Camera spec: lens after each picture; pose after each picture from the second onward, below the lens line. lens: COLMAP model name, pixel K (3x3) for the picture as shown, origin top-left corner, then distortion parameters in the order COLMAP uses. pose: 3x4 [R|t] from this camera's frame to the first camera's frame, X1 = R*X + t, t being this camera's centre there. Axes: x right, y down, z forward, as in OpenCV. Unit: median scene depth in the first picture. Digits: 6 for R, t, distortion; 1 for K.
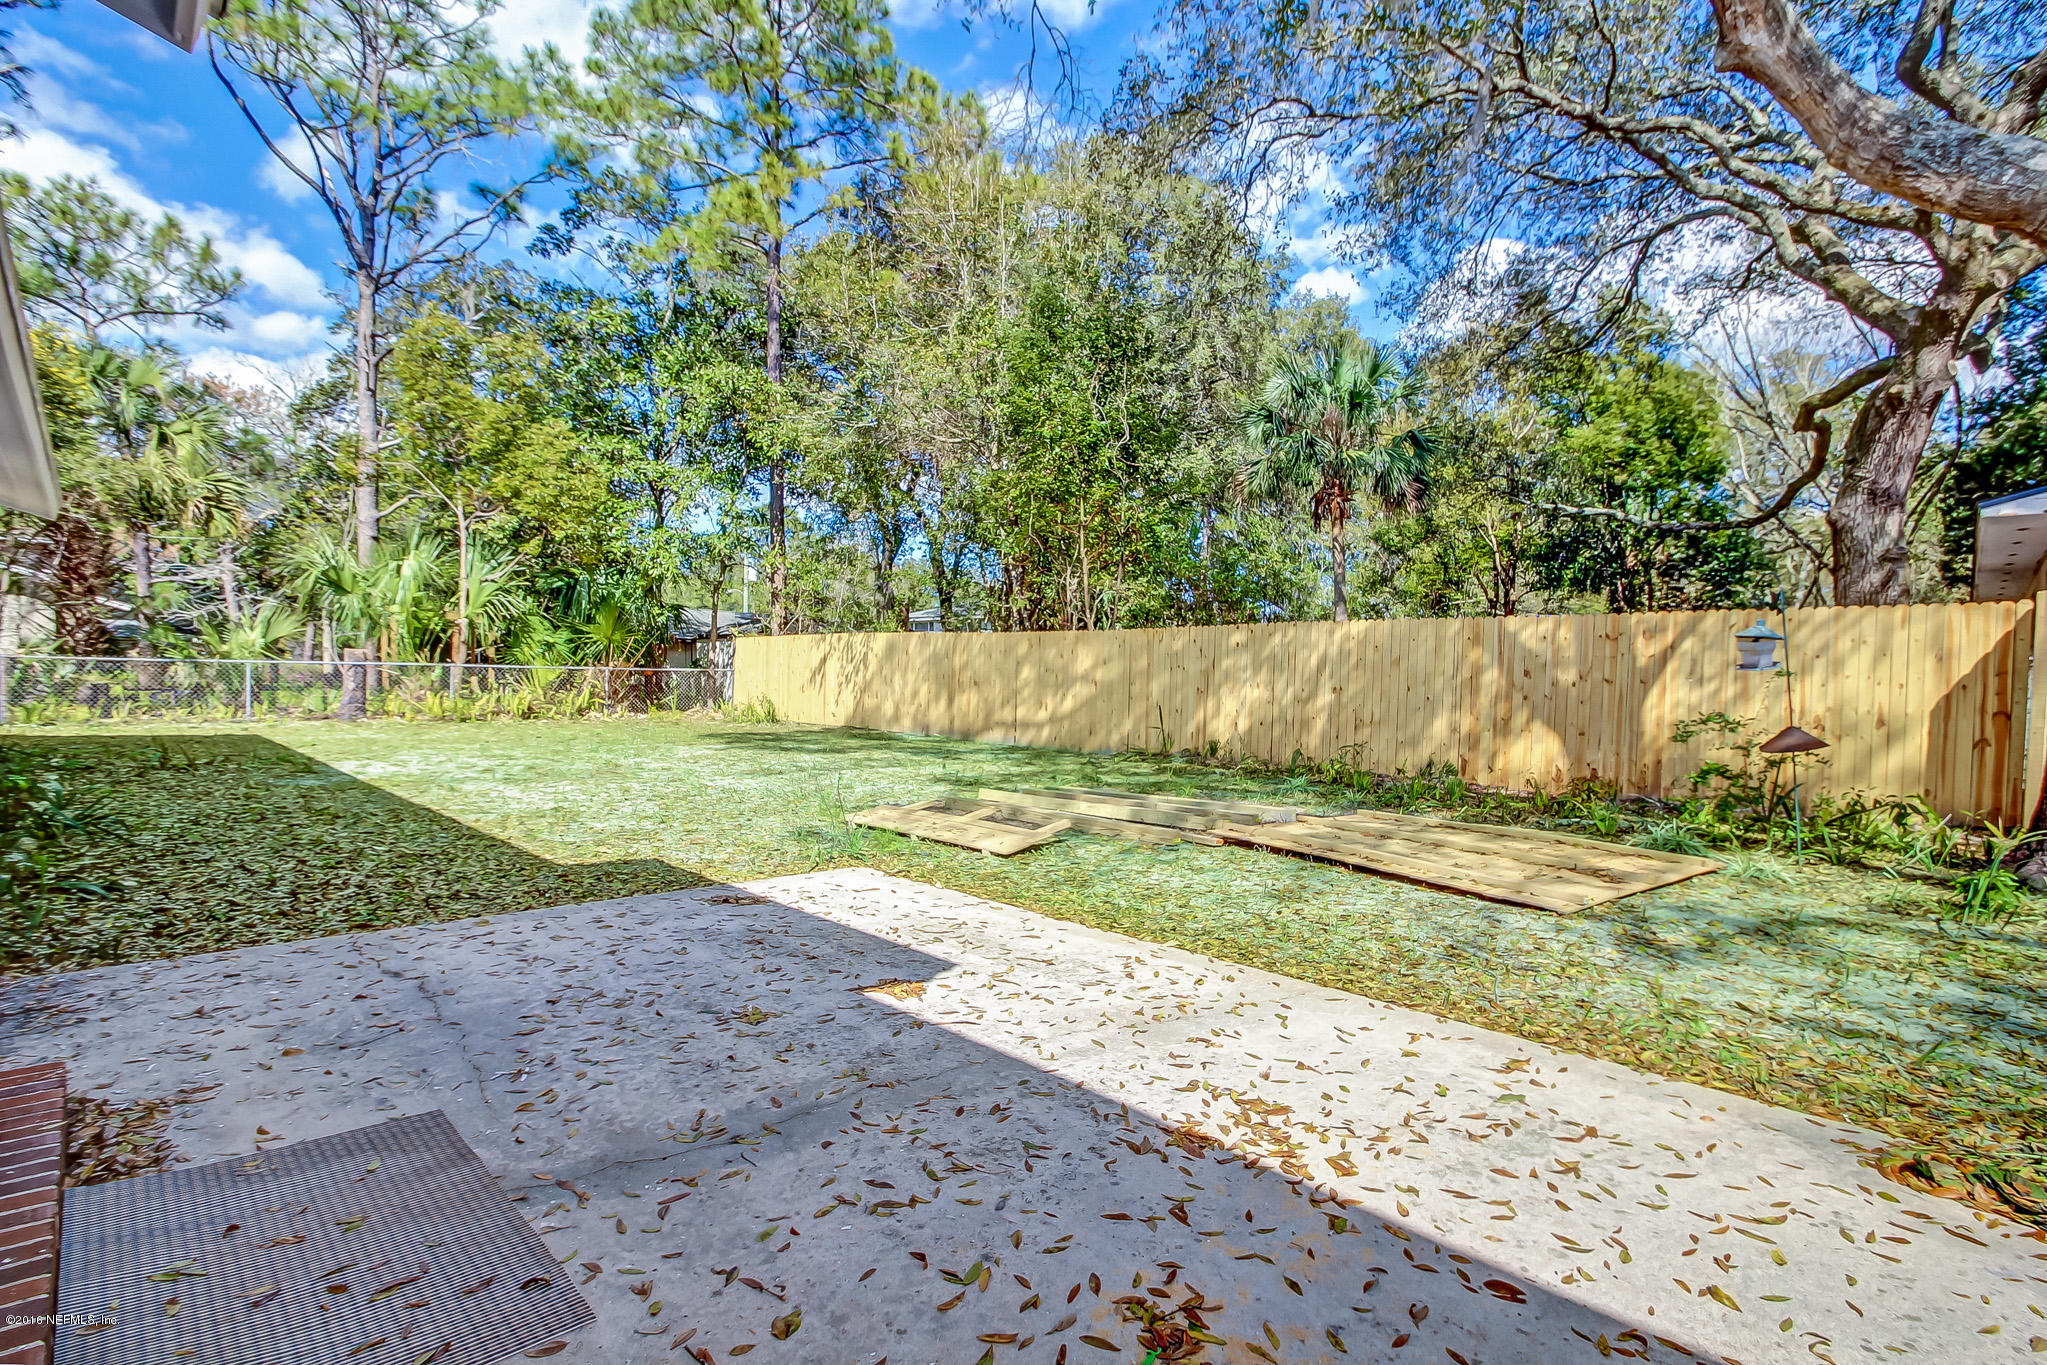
lens RADIAL K [[972.3, 0, 1048.3], [0, 972.3, 686.1], [0, 0, 1]] dist [-0.001450, -0.000671]
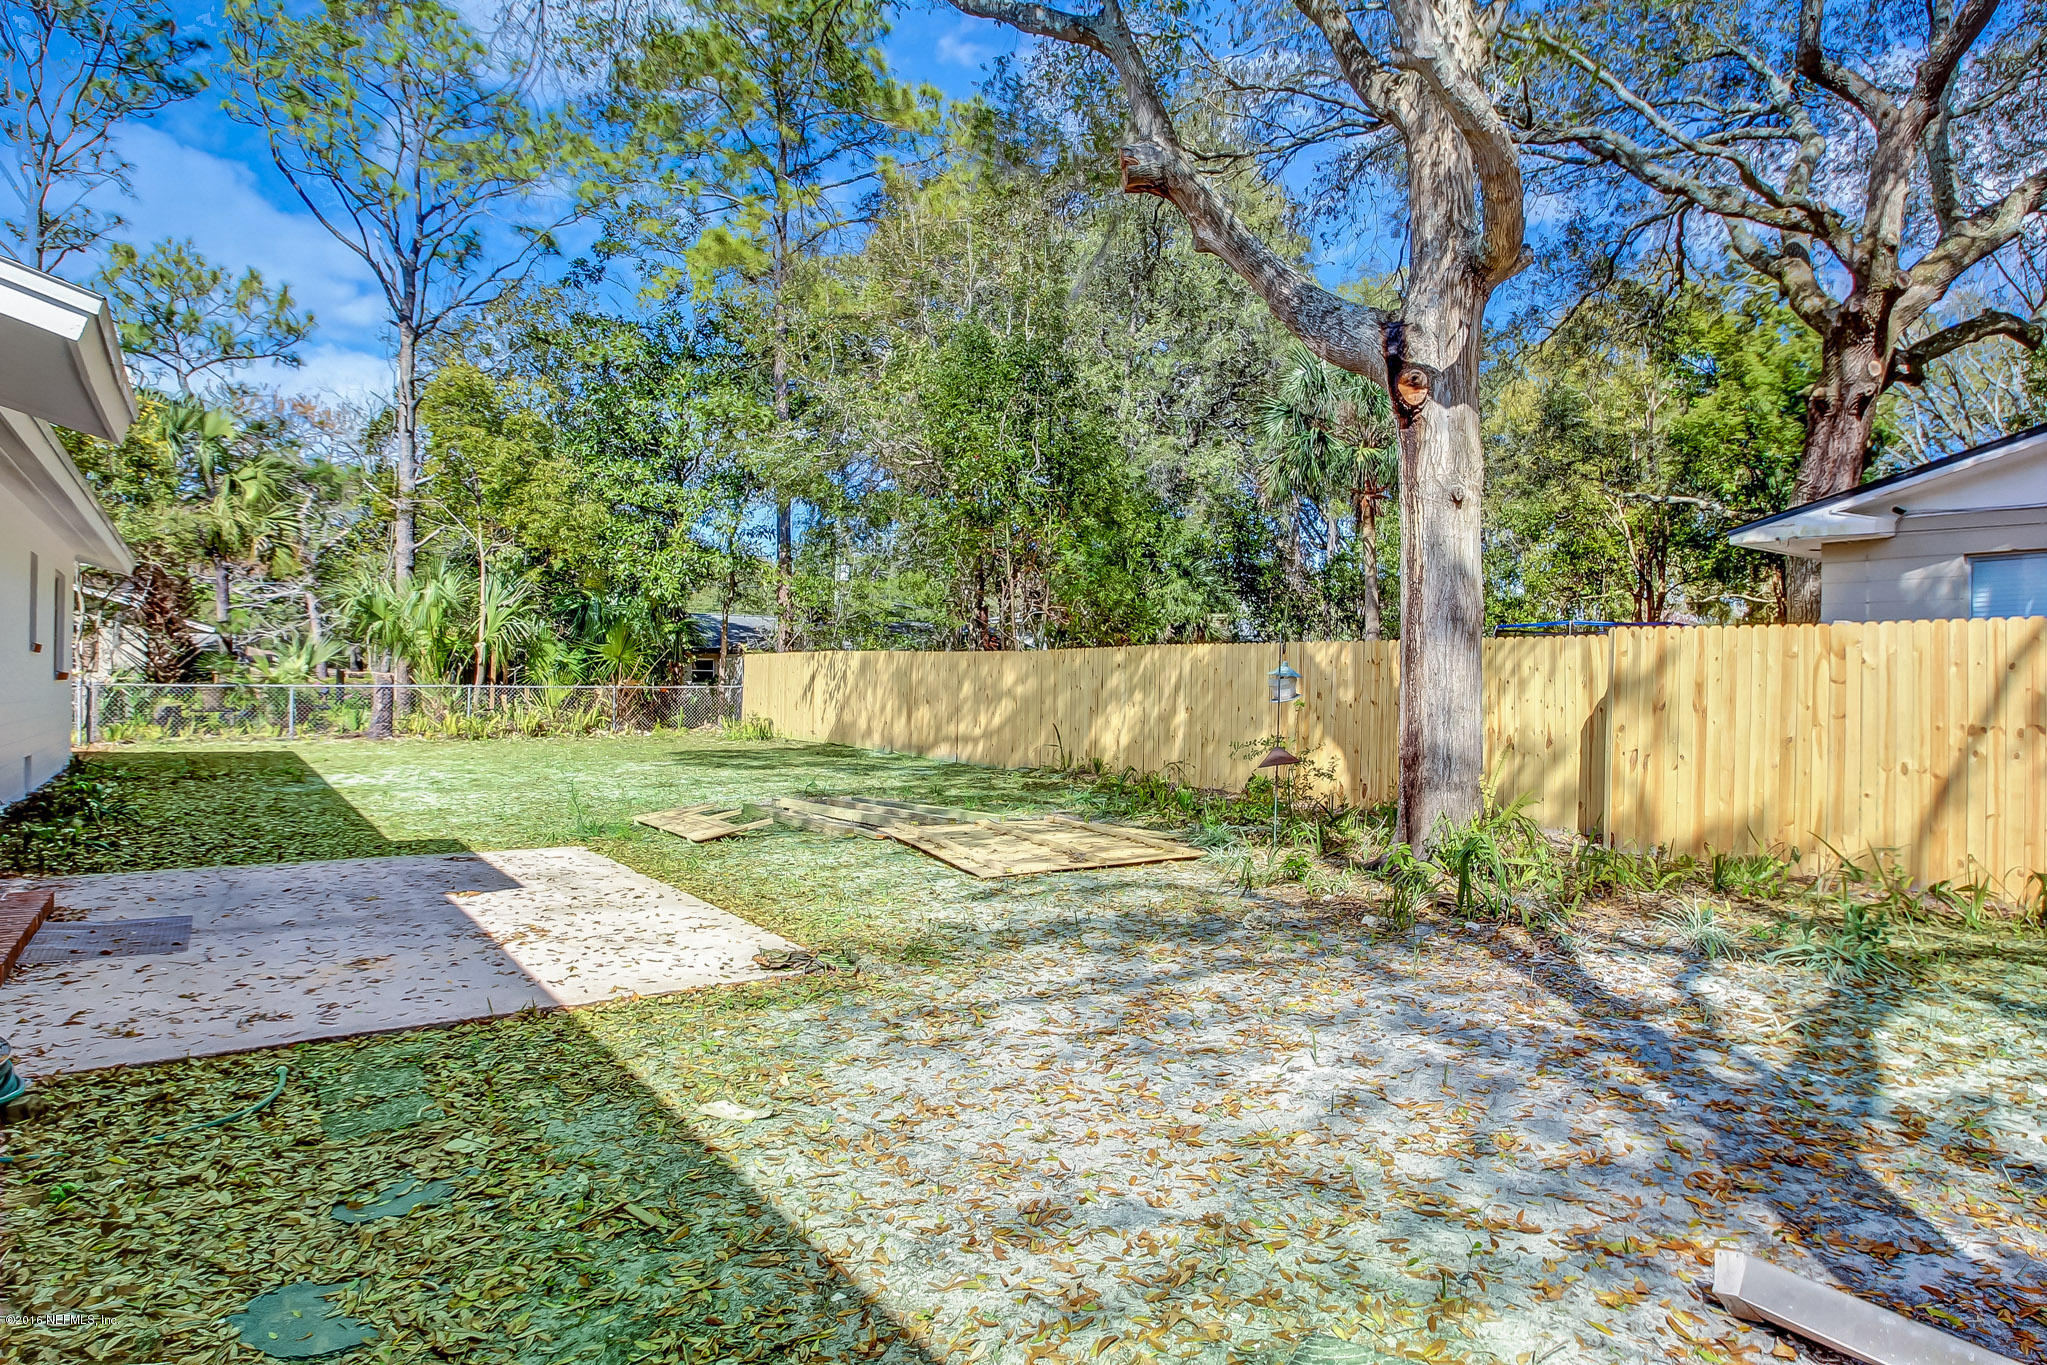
lens RADIAL K [[1171.2, 0, 1080.1], [0, 1171.2, 647.6], [0, 0, 1]] dist [-0.022124, 0.027315]
pose [[0.990625, -0.012411, -0.136048, 0.228482], [0.007033, 0.999177, -0.039937, -0.007939], [0.136432, 0.038606, 0.989897, -0.183058]]
